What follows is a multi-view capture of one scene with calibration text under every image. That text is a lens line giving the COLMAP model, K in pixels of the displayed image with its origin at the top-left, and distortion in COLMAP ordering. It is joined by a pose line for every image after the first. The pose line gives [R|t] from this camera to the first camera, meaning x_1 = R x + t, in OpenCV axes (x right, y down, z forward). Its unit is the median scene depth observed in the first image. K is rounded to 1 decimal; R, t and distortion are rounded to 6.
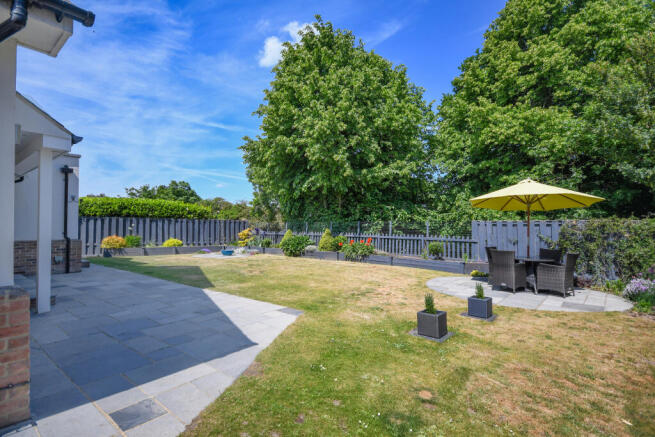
lens RADIAL K [[338.4, 0, 328.0], [0, 338.4, 220.2], [0, 0, 1]] dist [0.001234, 0.000032]
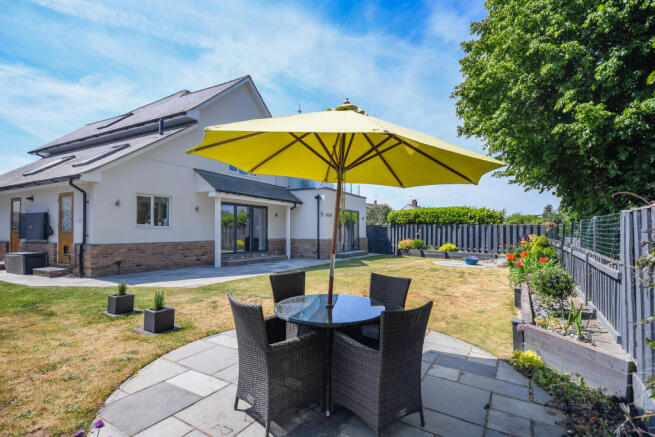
lens RADIAL K [[332.4, 0, 328.7], [0, 332.4, 222.4], [0, 0, 1]] dist [0.003165, 0.000345]
pose [[0.154865, -0.023587, -0.987654, 0.516182], [0.011536, 0.999690, -0.022066, 0.006734], [0.987868, -0.007977, 0.155089, 0.480516]]
